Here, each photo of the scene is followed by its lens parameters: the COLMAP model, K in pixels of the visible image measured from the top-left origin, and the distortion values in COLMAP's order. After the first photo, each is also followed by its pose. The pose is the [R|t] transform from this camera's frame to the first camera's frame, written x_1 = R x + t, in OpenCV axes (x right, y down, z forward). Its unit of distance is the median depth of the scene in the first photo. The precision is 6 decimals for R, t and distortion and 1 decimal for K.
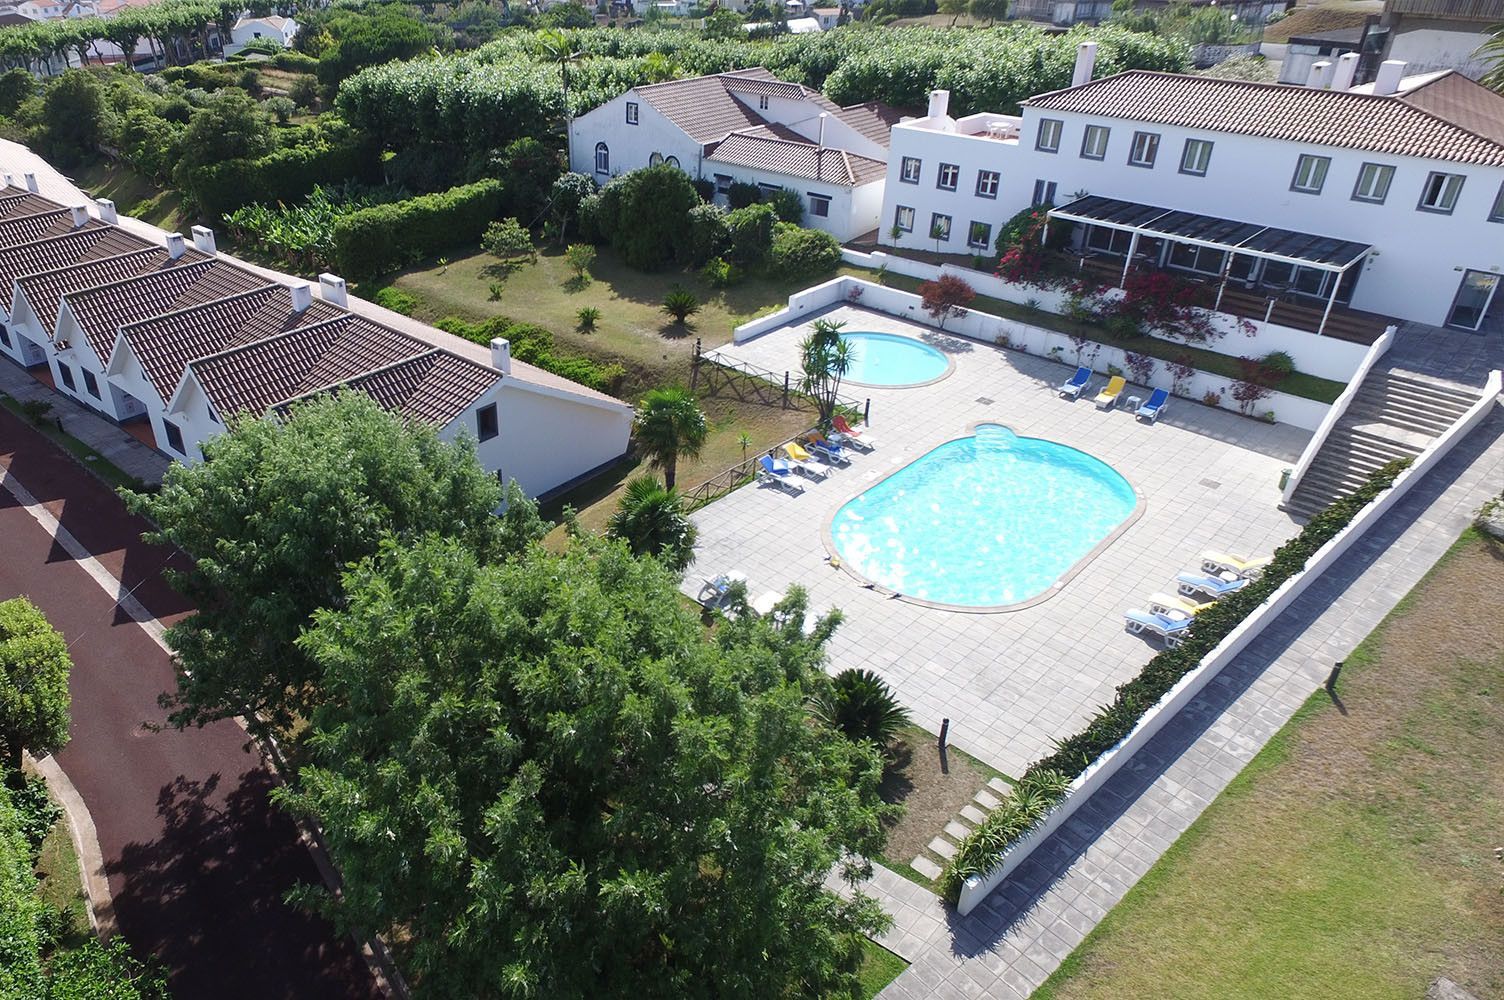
lens RADIAL K [[1200.1, 0, 747.5], [0, 1200.1, 514.8], [0, 0, 1]] dist [0.008468, -0.014511]
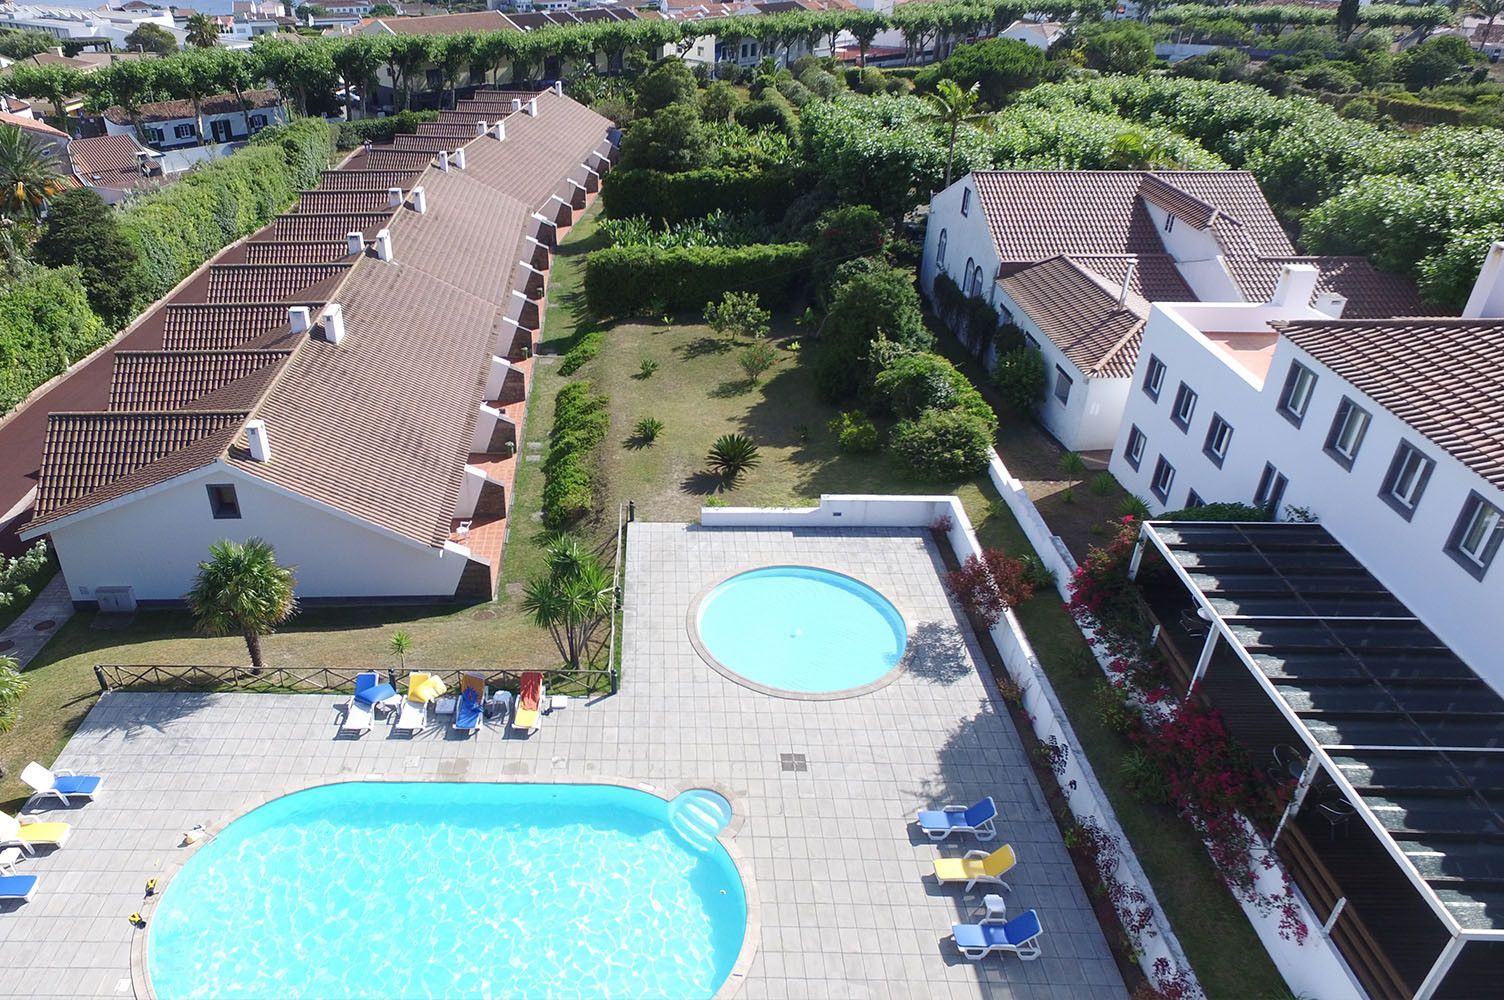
lens RADIAL K [[1200.1, 0, 747.5], [0, 1200.1, 514.8], [0, 0, 1]] dist [0.008468, -0.014511]
pose [[0.611043, 0.373028, -0.698195, 0.480307], [-0.357731, 0.916932, 0.176816, -0.264503], [0.706155, 0.141723, 0.693729, 0.445457]]
